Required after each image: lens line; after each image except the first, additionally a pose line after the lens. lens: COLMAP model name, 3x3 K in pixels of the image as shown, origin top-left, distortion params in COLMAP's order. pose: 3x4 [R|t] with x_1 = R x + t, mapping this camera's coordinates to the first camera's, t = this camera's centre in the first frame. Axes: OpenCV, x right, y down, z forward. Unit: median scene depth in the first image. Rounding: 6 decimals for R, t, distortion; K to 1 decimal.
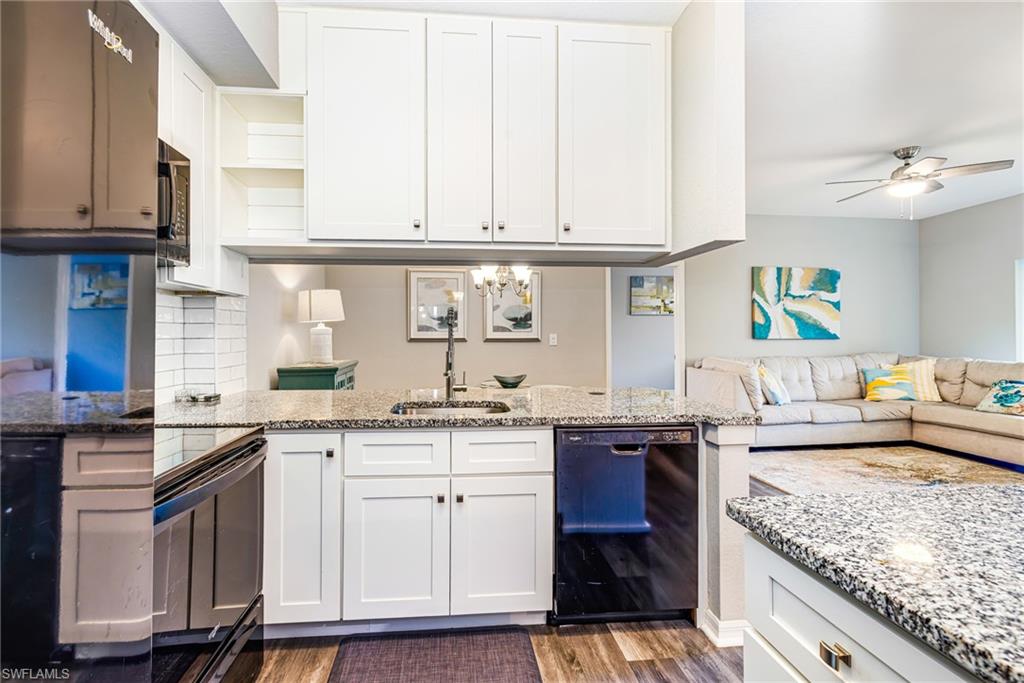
lens RADIAL K [[478.5, 0, 478.9], [0, 478.5, 334.5], [0, 0, 1]] dist [0.000866, 0.000615]
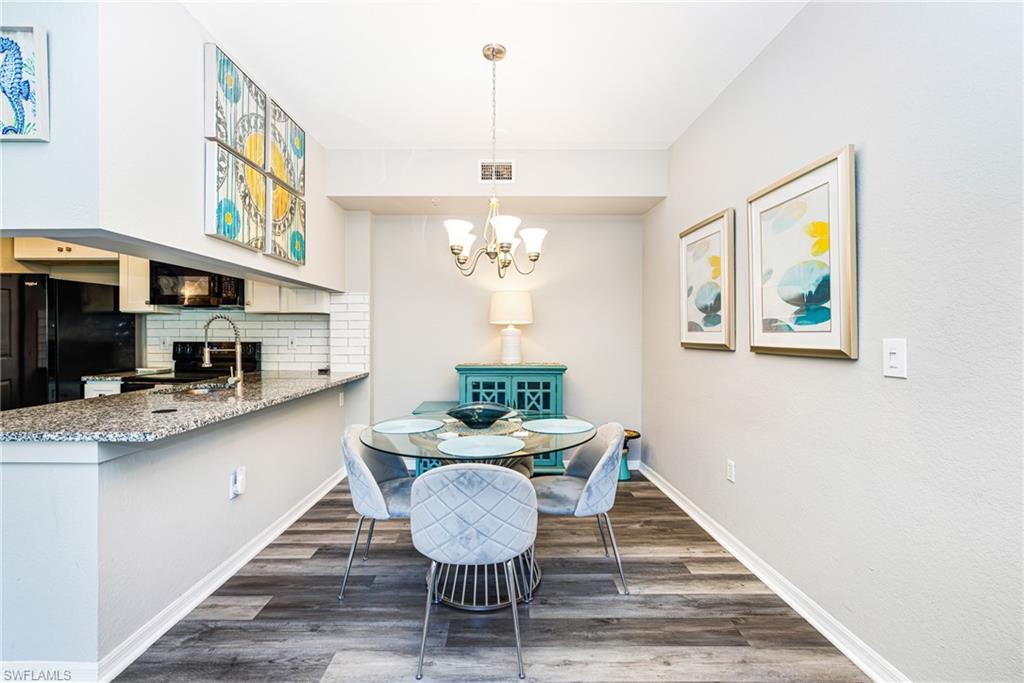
lens RADIAL K [[465.1, 0, 494.0], [0, 465.1, 344.1], [0, 0, 1]] dist [-0.006005, 0.003038]
pose [[-0.097447, 0.016062, -0.995111, 0.478685], [-0.002972, 0.999861, 0.016430, -0.000367], [0.995236, 0.004559, -0.097385, 0.784865]]
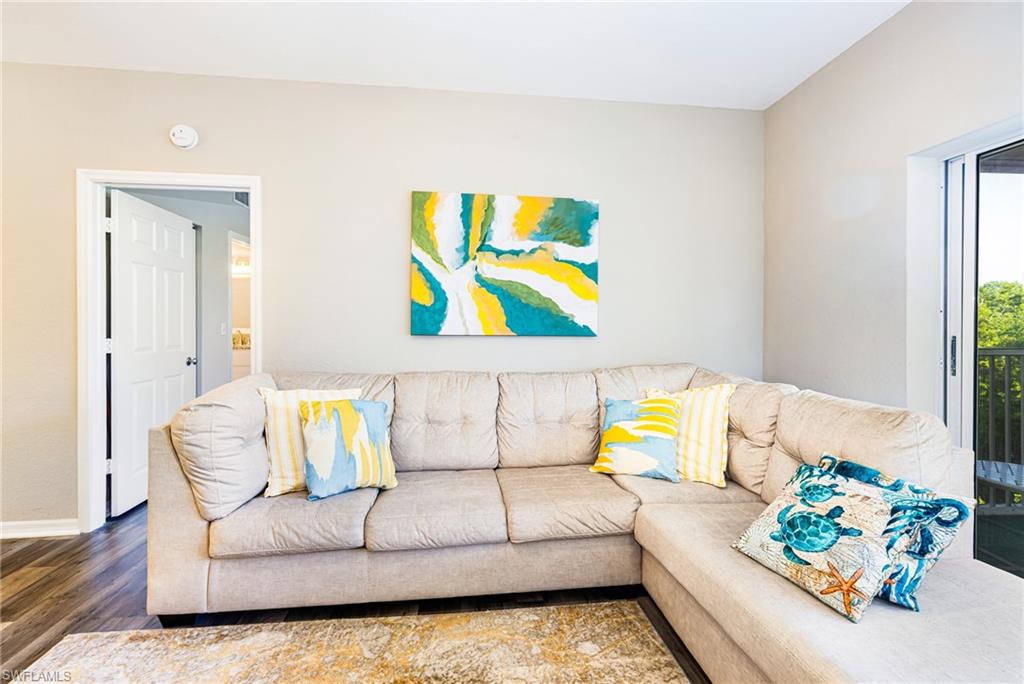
lens RADIAL K [[465.1, 0, 499.4], [0, 465.1, 326.5], [0, 0, 1]] dist [-0.006005, 0.003038]
pose [[0.999954, 0.009179, -0.002636, 0.712503], [-0.009165, 0.999945, 0.005104, -0.003194], [0.002682, -0.005080, 0.999983, 0.546672]]
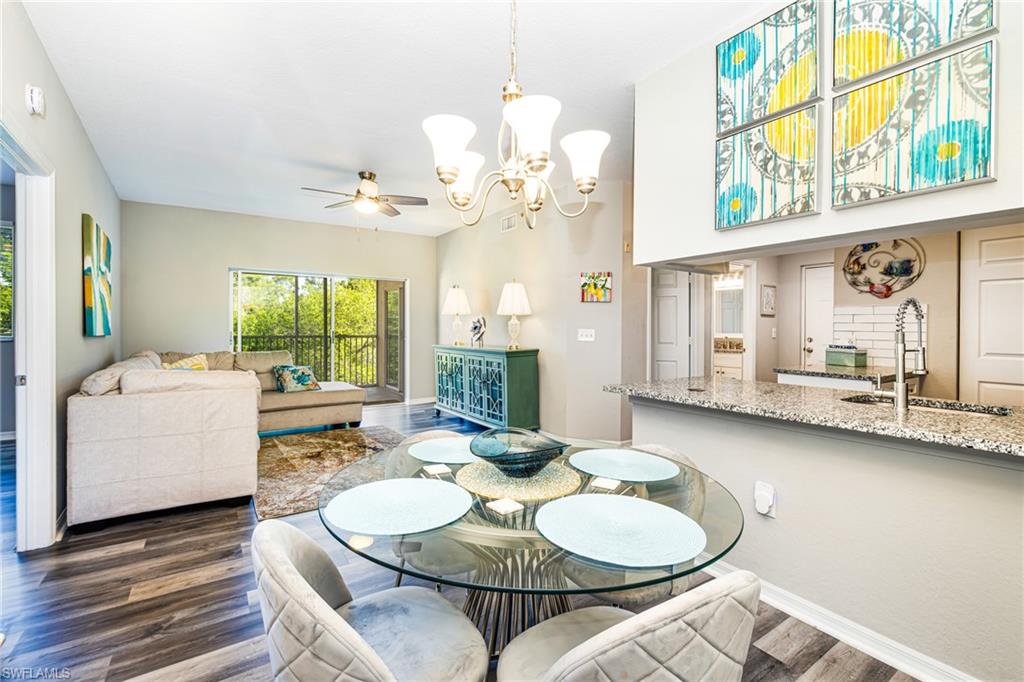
lens RADIAL K [[450.0, 0, 507.3], [0, 450.0, 333.9], [0, 0, 1]] dist [-0.000671, 0.000655]
pose [[-0.469459, -0.009963, 0.882898, -0.174187], [0.000408, 0.999934, 0.011500, -0.000278], [-0.882954, 0.005760, -0.469424, 0.859250]]
